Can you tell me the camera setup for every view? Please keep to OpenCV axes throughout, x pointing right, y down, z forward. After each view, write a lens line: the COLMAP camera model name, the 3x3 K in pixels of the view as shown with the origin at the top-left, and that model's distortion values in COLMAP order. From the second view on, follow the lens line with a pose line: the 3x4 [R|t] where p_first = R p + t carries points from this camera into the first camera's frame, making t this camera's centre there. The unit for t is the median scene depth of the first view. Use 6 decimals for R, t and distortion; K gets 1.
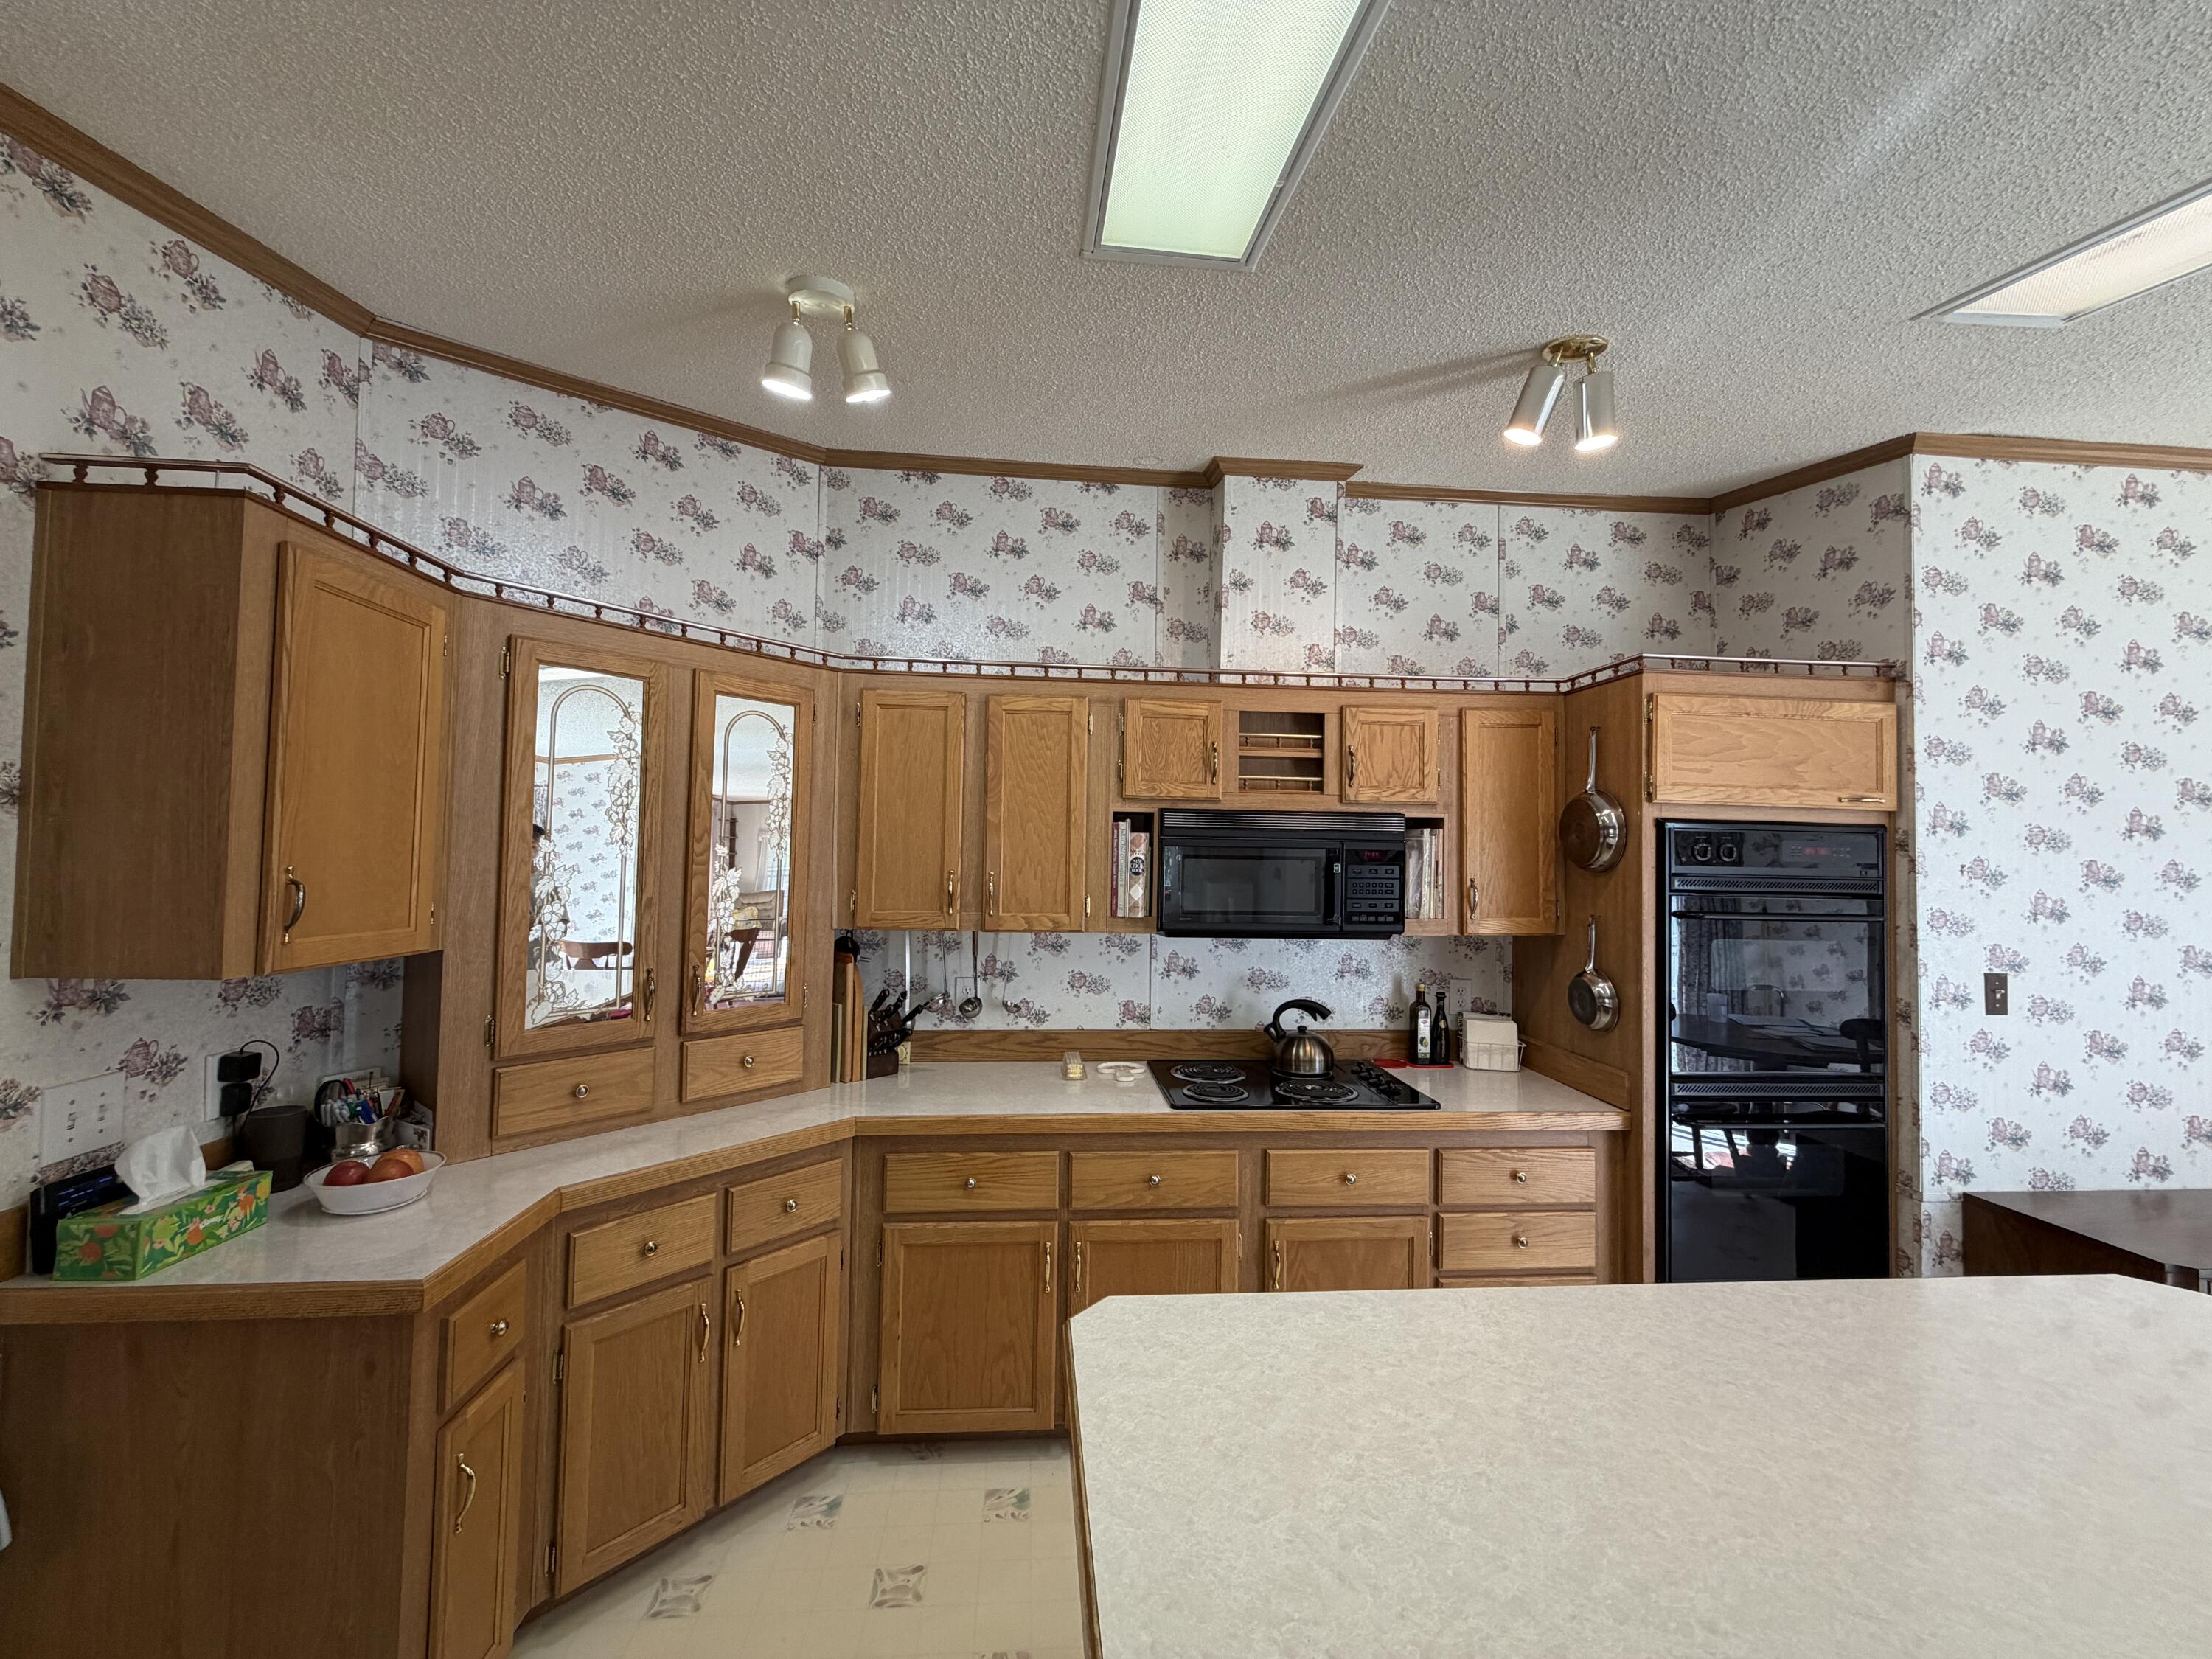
lens RADIAL K [[881.0, 0, 1103.1], [0, 881.0, 830.8], [0, 0, 1]] dist [-0.000448, -0.000175]
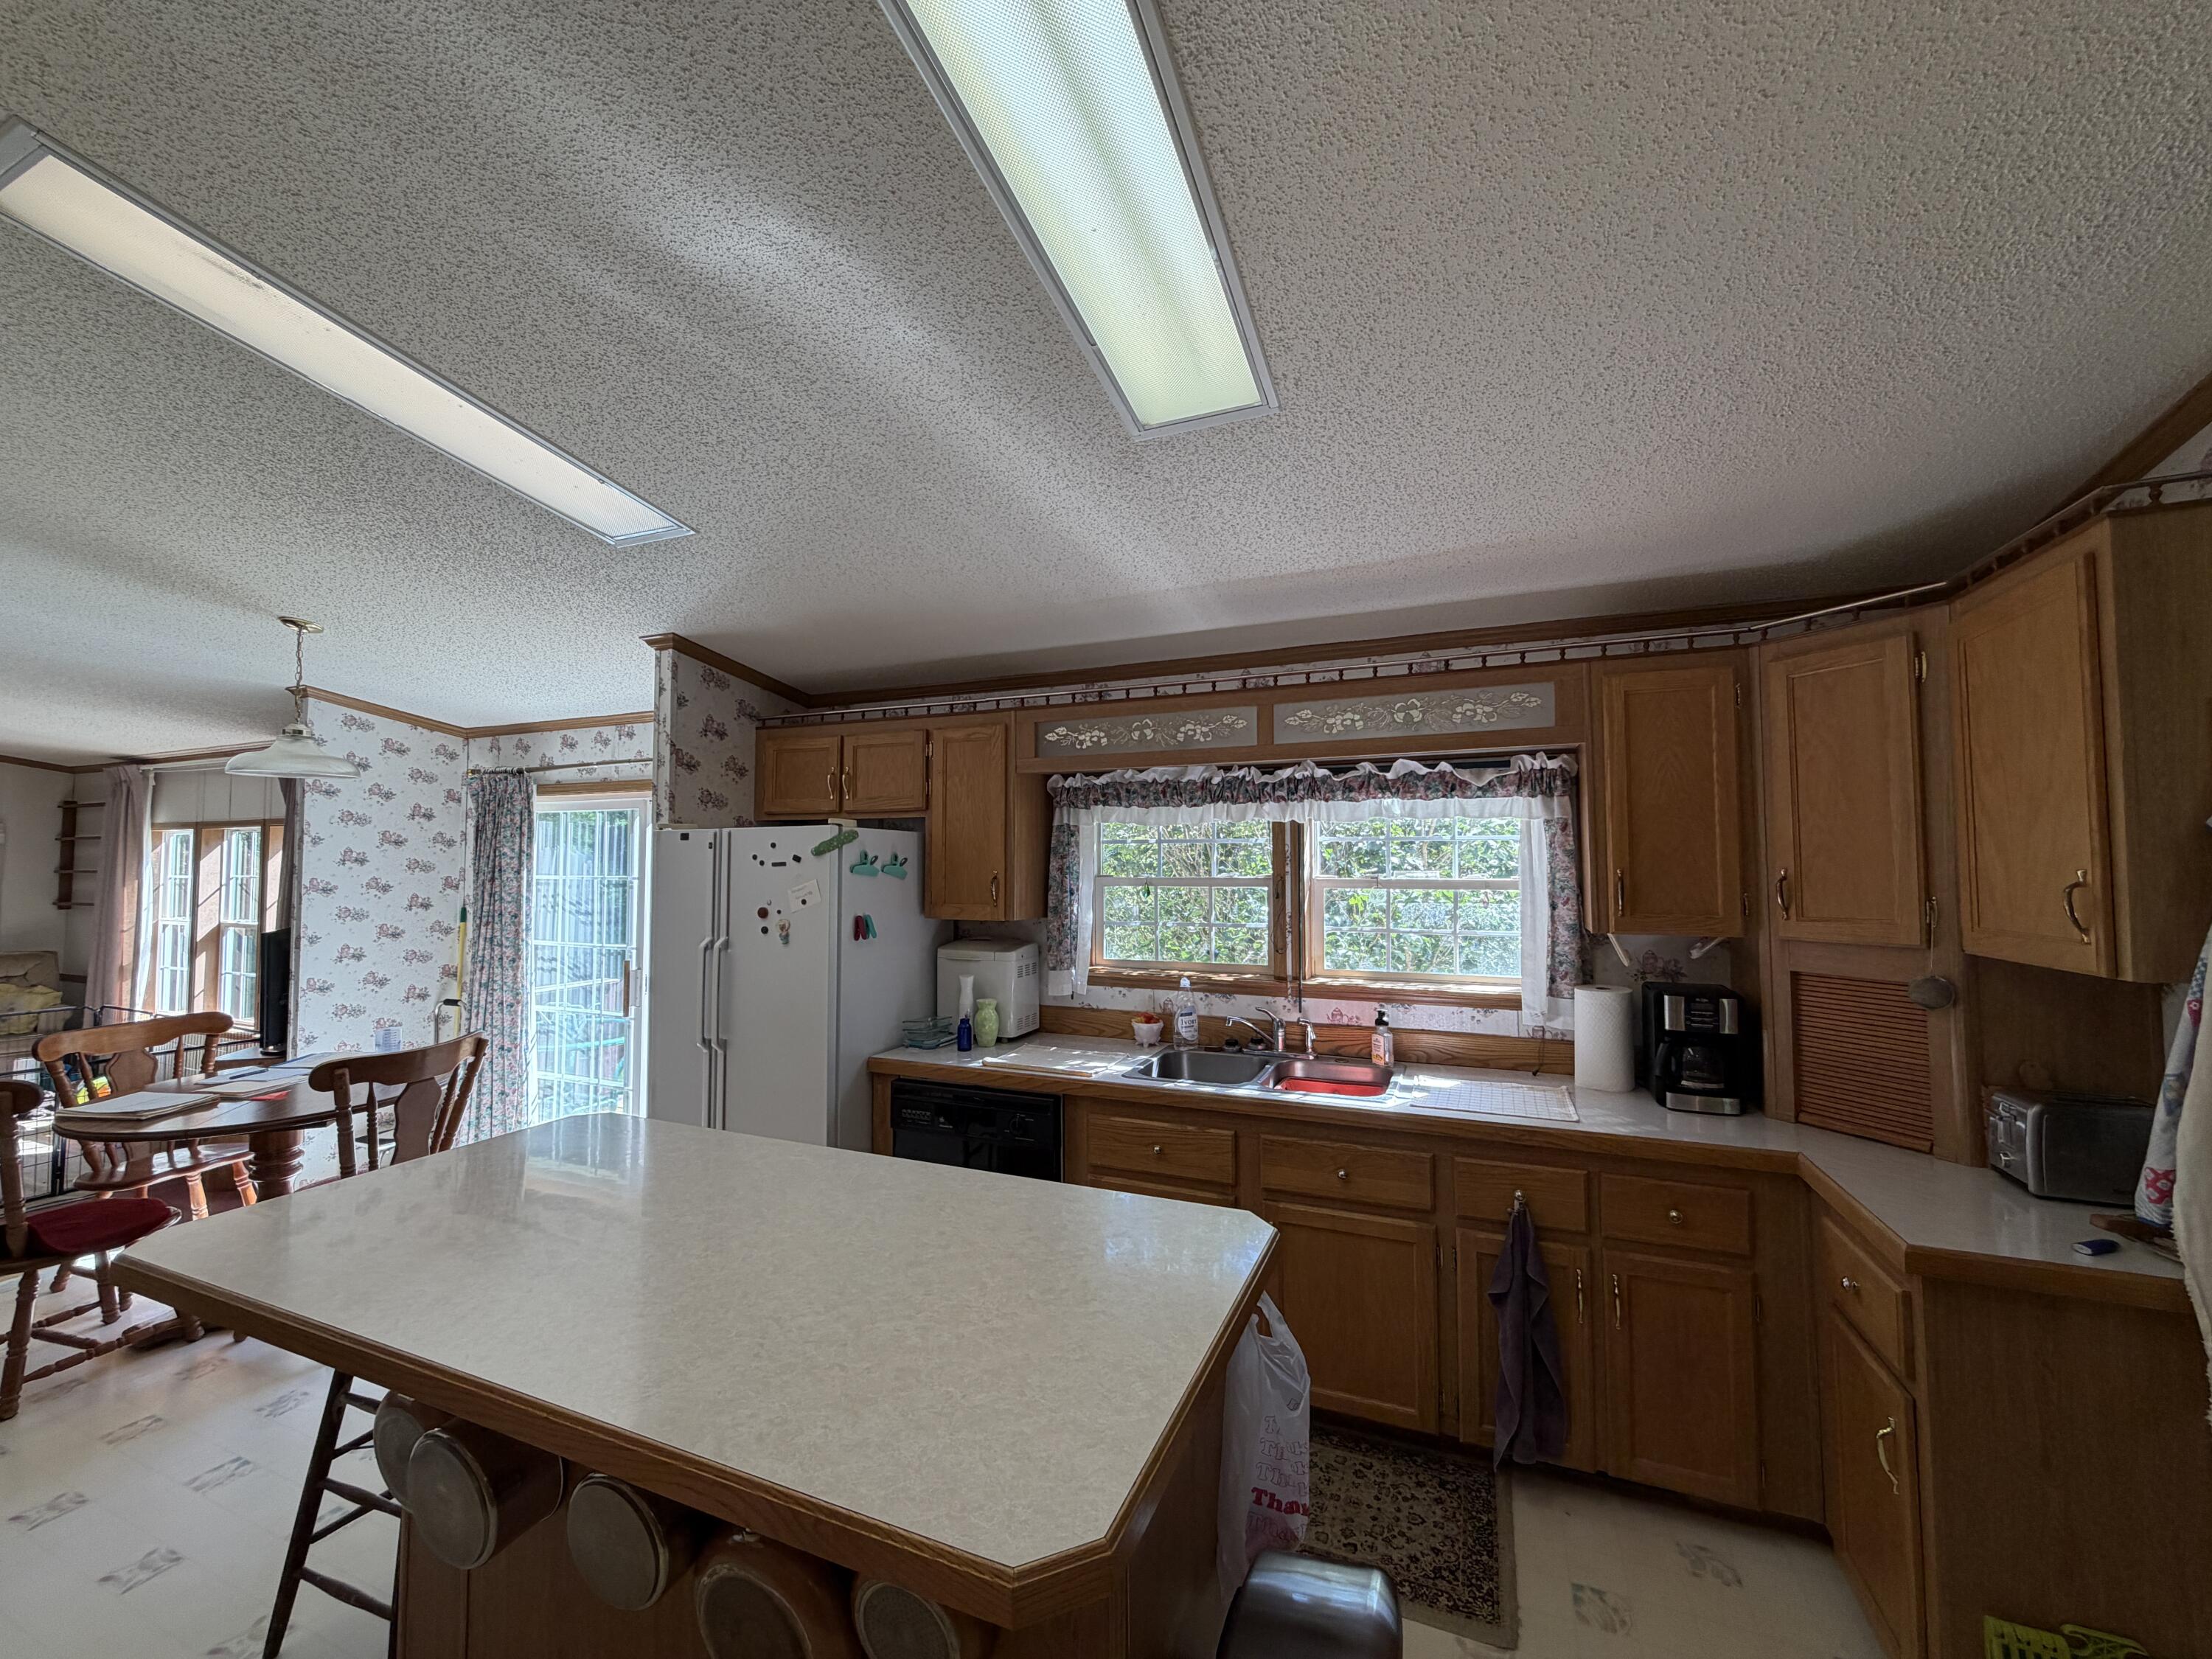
lens RADIAL K [[881.0, 0, 1106.6], [0, 881.0, 823.0], [0, 0, 1]] dist [-0.000448, -0.000175]
pose [[-0.884979, 0.004153, 0.465613, -0.486349], [-0.033833, 0.996744, -0.073195, 0.089835], [-0.464401, -0.080529, -0.881956, 2.248889]]
